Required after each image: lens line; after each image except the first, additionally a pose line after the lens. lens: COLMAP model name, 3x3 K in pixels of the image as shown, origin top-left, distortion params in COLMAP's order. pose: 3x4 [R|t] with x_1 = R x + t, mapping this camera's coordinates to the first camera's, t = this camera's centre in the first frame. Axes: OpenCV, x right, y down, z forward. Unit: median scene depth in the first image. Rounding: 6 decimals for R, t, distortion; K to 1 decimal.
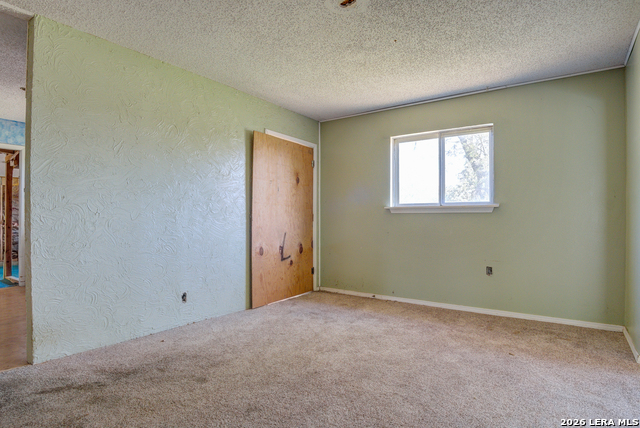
lens RADIAL K [[356.0, 0, 328.2], [0, 356.0, 213.7], [0, 0, 1]] dist [-0.025782, 0.000917]
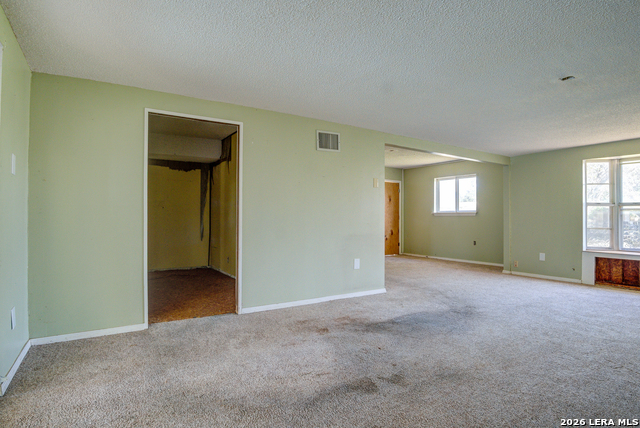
lens RADIAL K [[356.0, 0, 328.2], [0, 356.0, 213.7], [0, 0, 1]] dist [-0.025782, 0.000917]
pose [[0.920025, 0.001719, -0.391855, 0.404077], [-0.000480, 0.999995, 0.003259, -0.019102], [0.391859, -0.002810, 0.920021, -1.077975]]
